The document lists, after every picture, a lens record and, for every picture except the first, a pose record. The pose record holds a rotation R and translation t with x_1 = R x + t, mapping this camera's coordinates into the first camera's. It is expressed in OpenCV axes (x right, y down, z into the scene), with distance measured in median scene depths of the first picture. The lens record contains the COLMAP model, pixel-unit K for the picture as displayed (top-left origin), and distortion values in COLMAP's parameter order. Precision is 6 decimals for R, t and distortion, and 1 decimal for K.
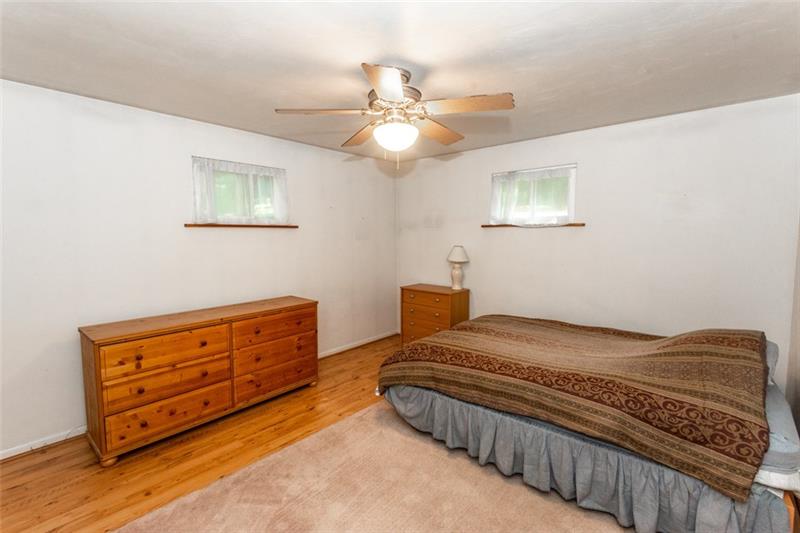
lens RADIAL K [[353.2, 0, 400.2], [0, 353.2, 276.0], [0, 0, 1]] dist [0.017186, -0.025984]
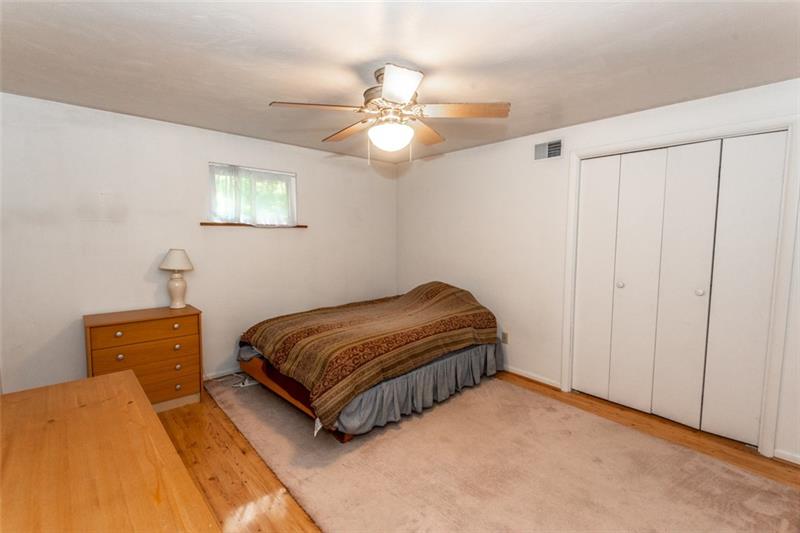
lens RADIAL K [[364.0, 0, 398.3], [0, 364.0, 264.4], [0, 0, 1]] dist [0.041431, -0.029692]
pose [[0.119241, -0.084511, 0.989262, -0.959083], [0.107422, 0.991620, 0.071764, -0.102325], [-0.987037, 0.097711, 0.127320, 0.771867]]
